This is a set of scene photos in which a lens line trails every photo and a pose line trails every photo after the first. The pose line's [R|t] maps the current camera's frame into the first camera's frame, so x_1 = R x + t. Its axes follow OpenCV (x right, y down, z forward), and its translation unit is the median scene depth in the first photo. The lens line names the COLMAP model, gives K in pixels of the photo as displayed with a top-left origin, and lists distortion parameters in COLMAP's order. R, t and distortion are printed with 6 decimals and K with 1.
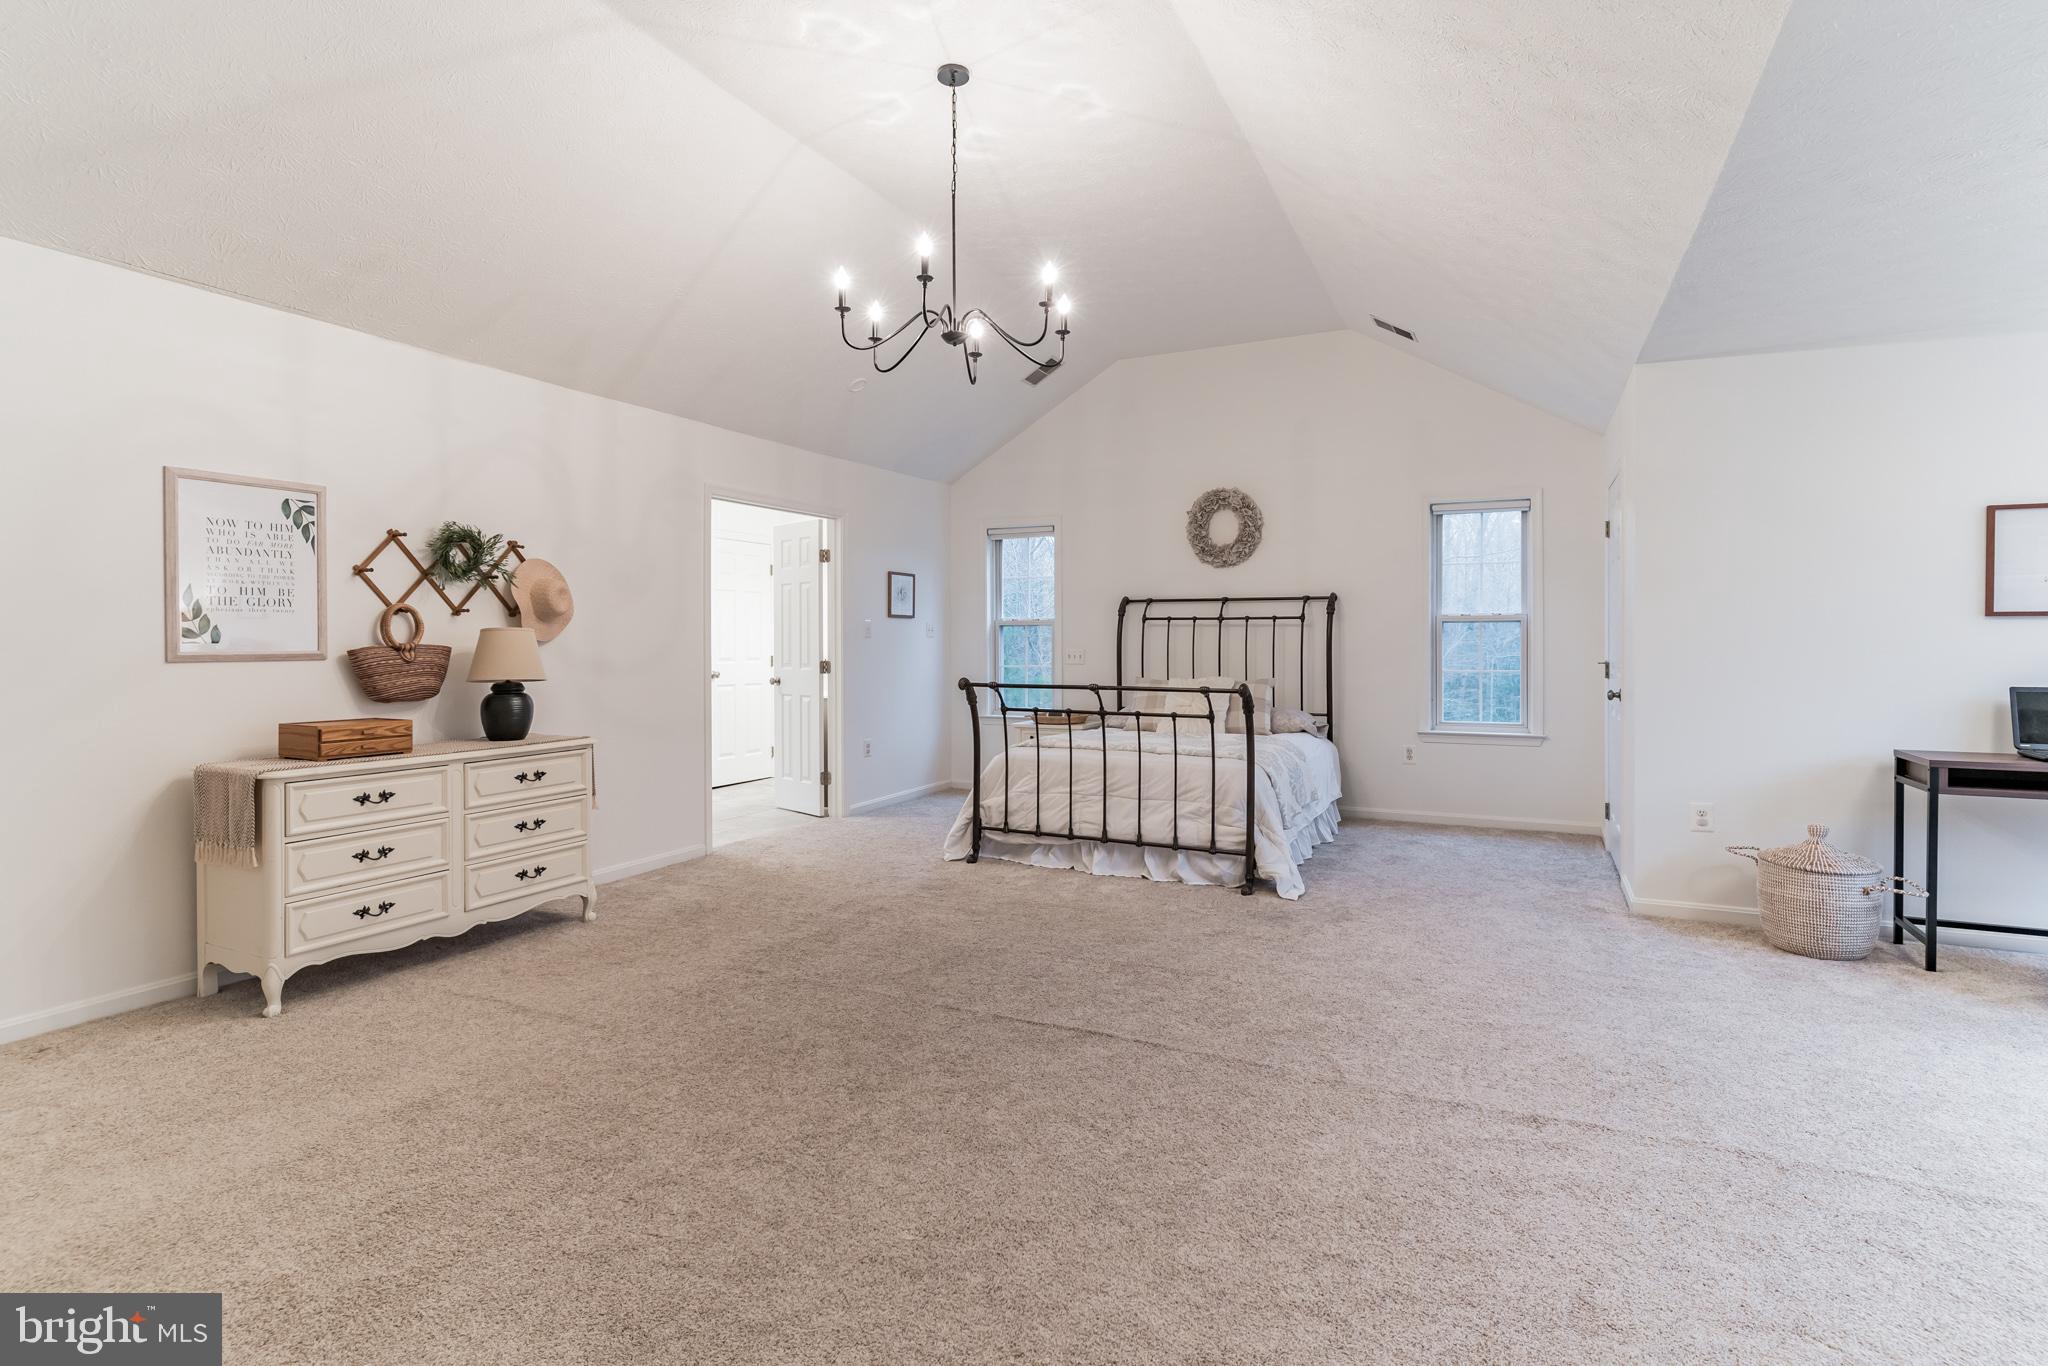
lens RADIAL K [[1006.5, 0, 1028.3], [0, 1006.5, 679.8], [0, 0, 1]] dist [0.000602, 0.000173]
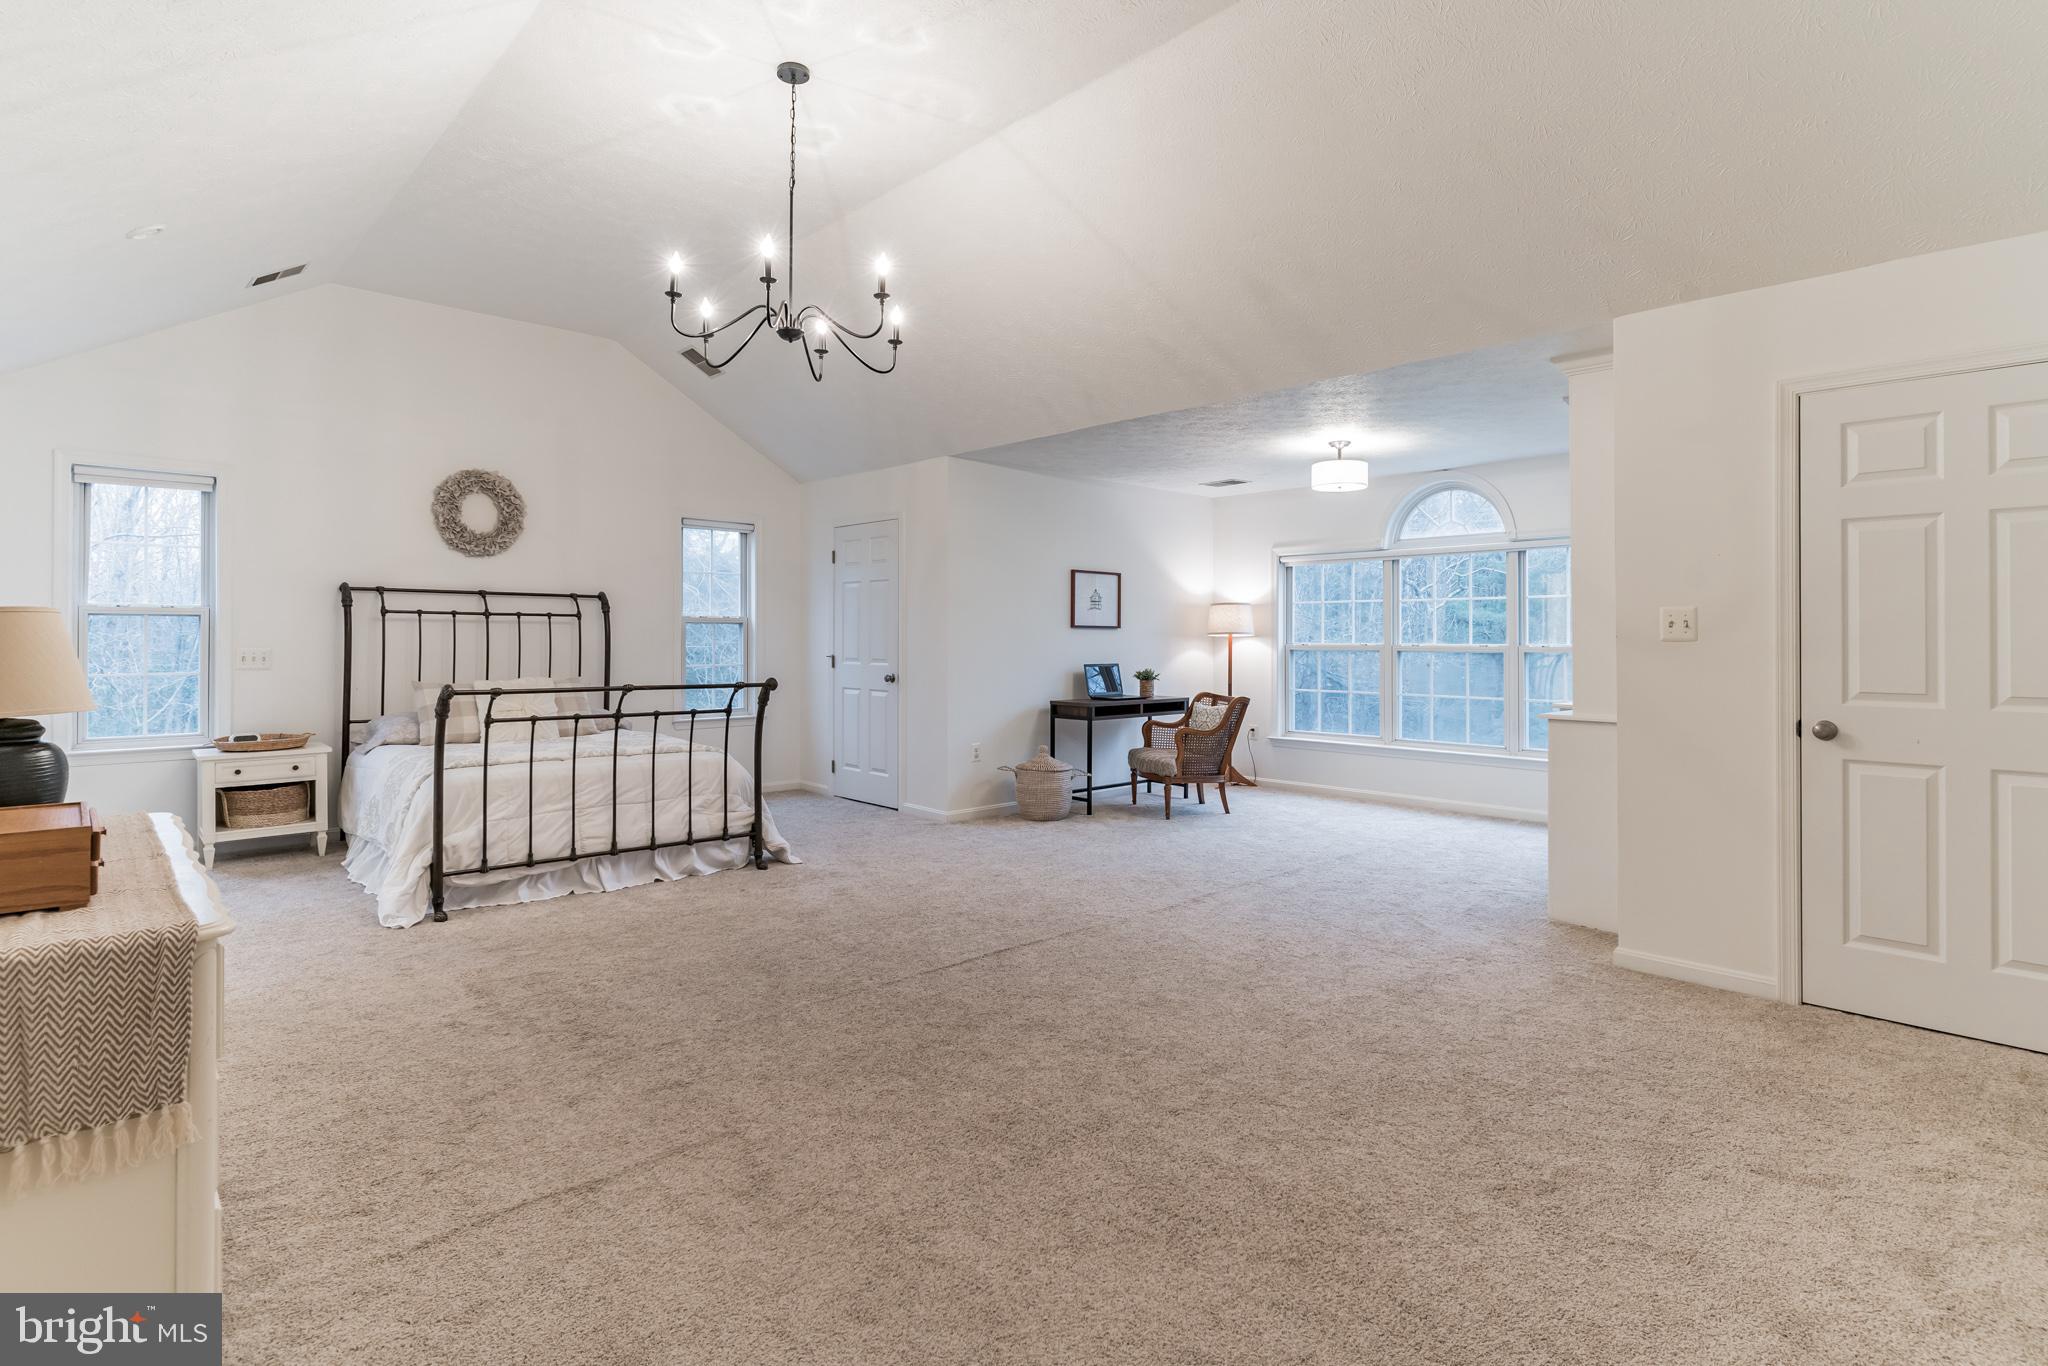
lens RADIAL K [[1005.3, 0, 1022.1], [0, 1005.3, 656.4], [0, 0, 1]] dist [-0.001578, -0.000061]
pose [[0.363272, -0.012500, 0.931599, -0.636520], [0.033296, 0.999445, 0.000427, -0.009277], [-0.931088, 0.030863, 0.363487, 0.299081]]
